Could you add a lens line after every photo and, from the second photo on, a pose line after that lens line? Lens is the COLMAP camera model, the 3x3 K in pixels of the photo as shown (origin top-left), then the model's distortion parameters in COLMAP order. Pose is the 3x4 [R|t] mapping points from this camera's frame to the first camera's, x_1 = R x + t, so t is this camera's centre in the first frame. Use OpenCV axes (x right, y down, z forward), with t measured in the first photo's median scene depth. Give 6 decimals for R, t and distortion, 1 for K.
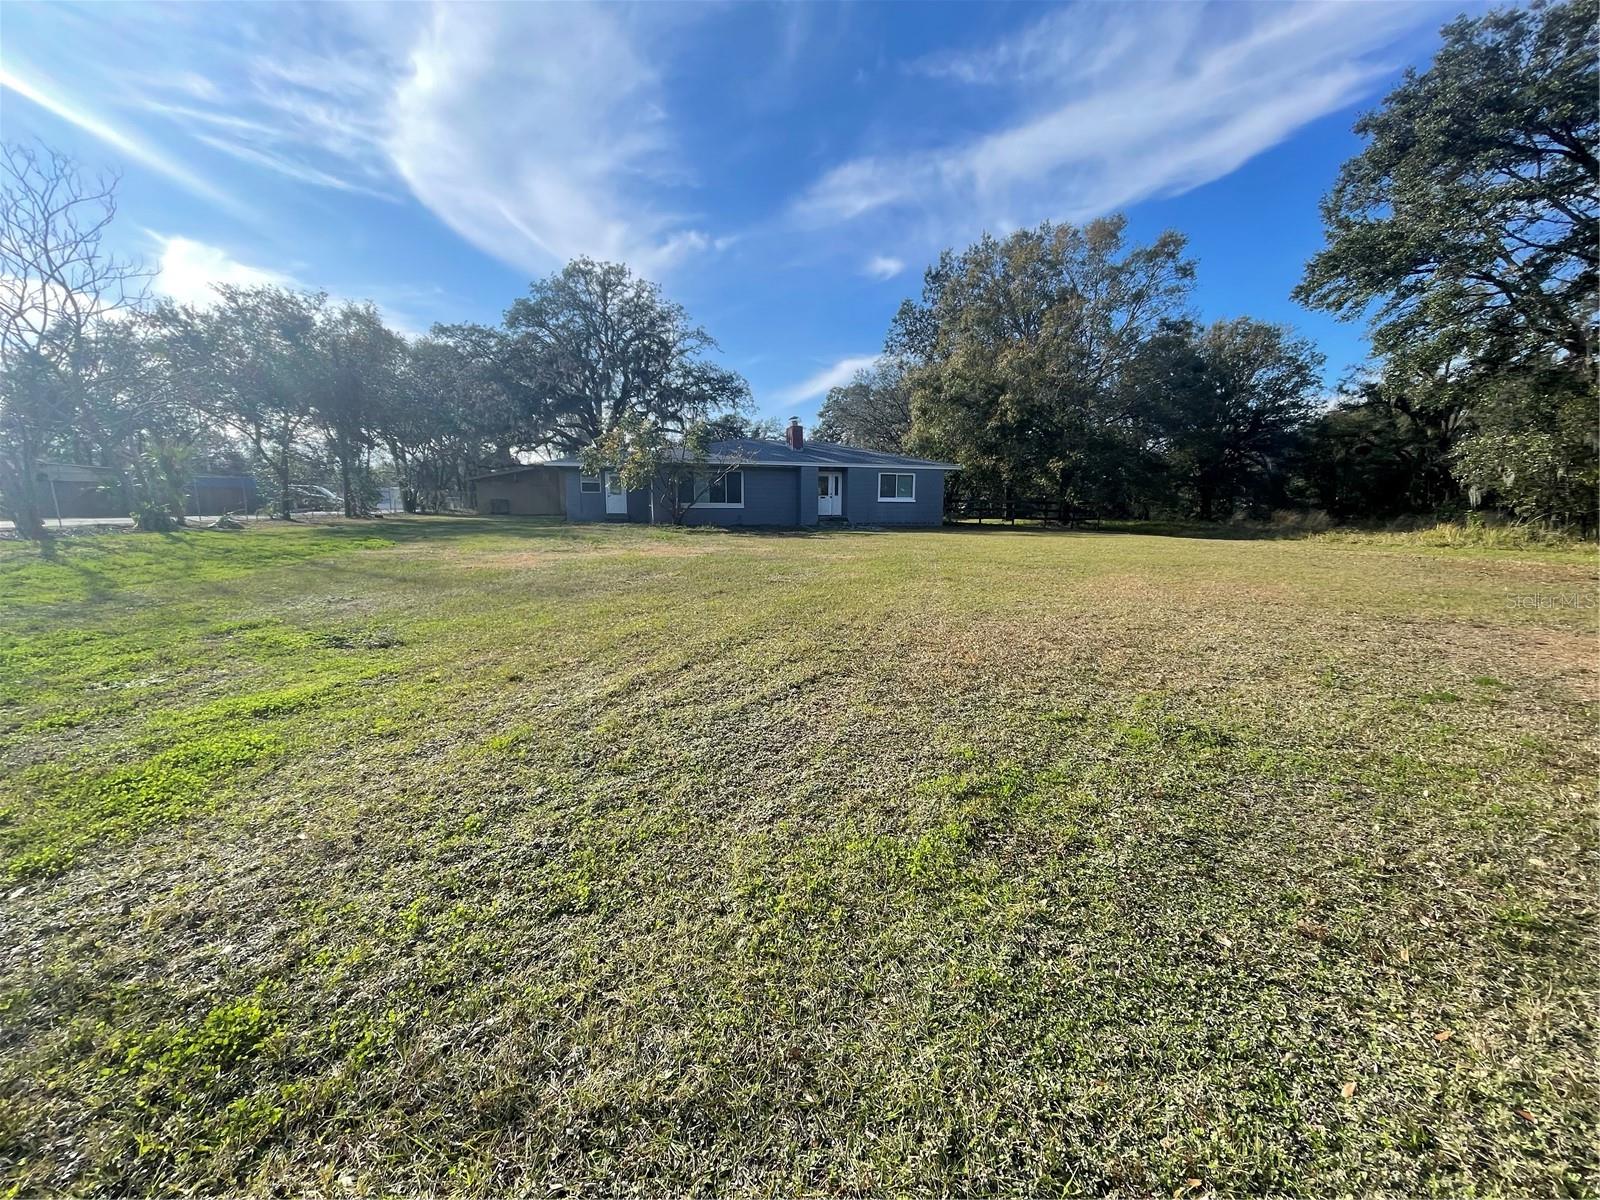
lens RADIAL K [[646.2, 0, 809.9], [0, 646.2, 590.4], [0, 0, 1]] dist [-0.000395, 0.000187]
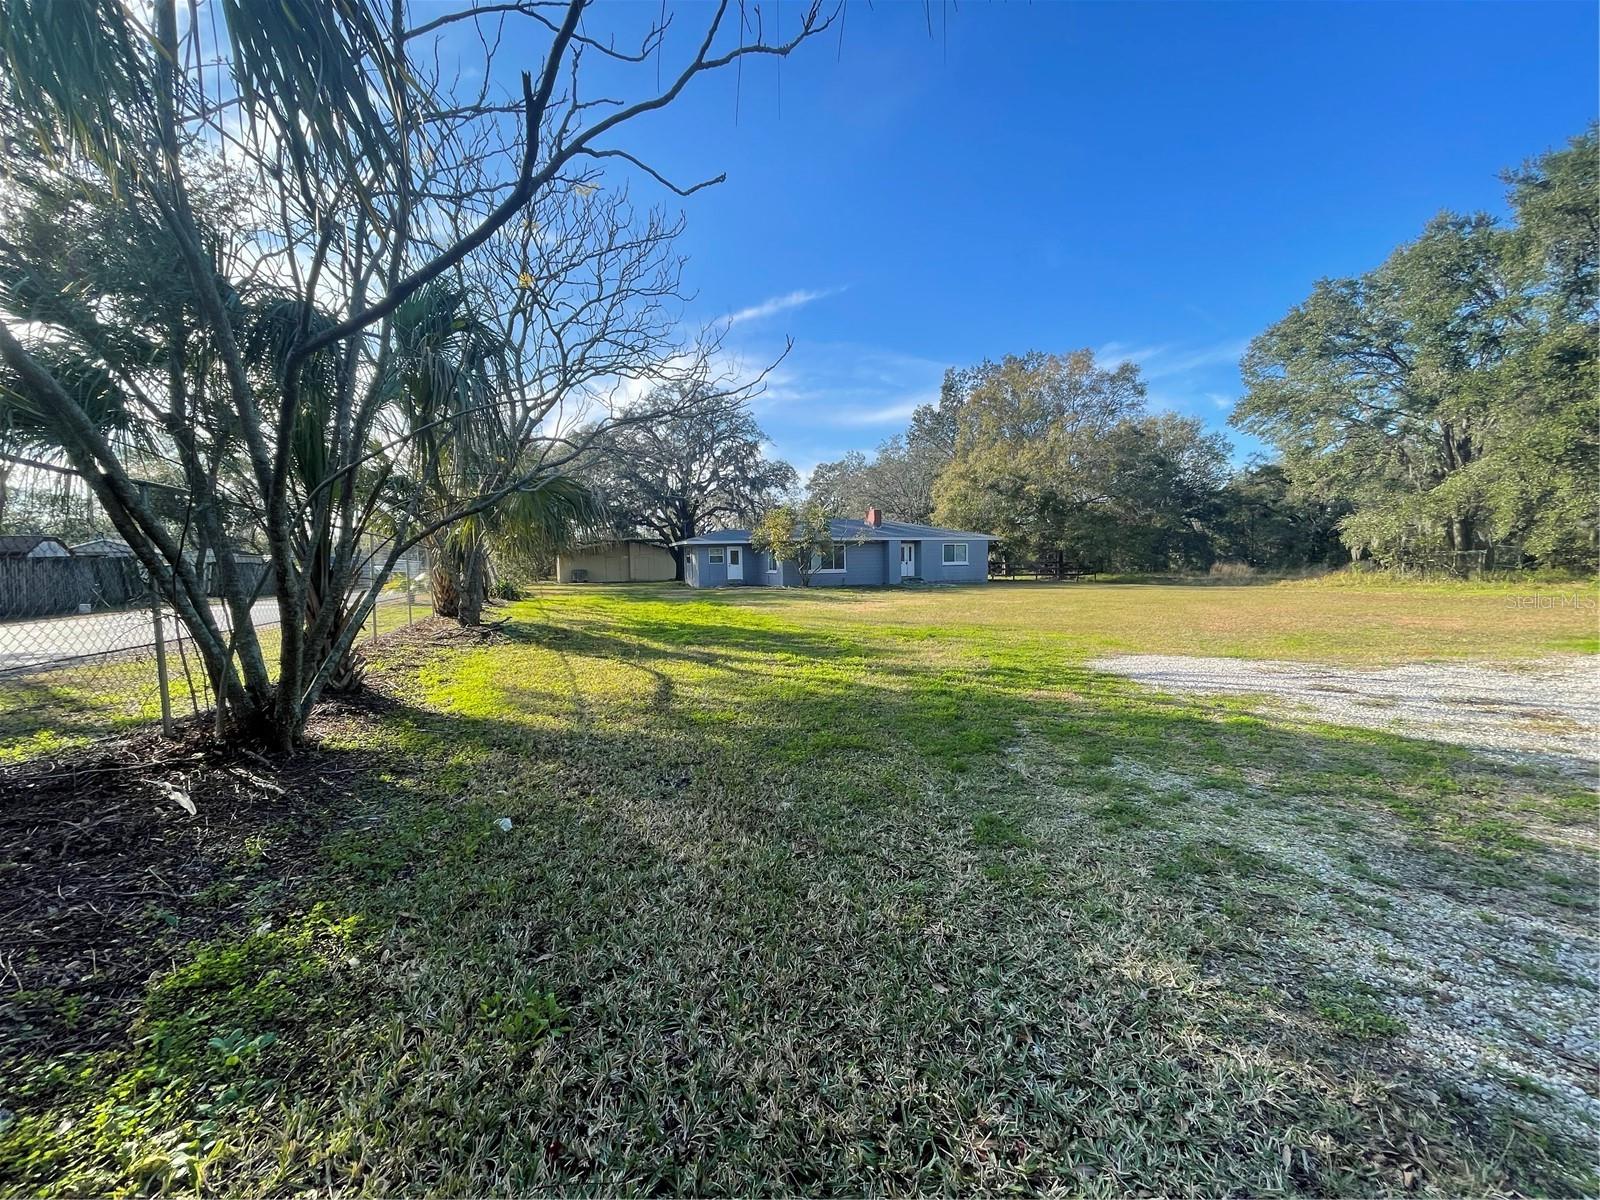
lens RADIAL K [[646.2, 0, 794.2], [0, 646.2, 602.3], [0, 0, 1]] dist [-0.000395, 0.000187]
pose [[0.995179, -0.028789, 0.093753, -0.324090], [0.035494, 0.996869, -0.070653, 0.021888], [-0.091425, 0.073640, 0.993085, -0.286108]]
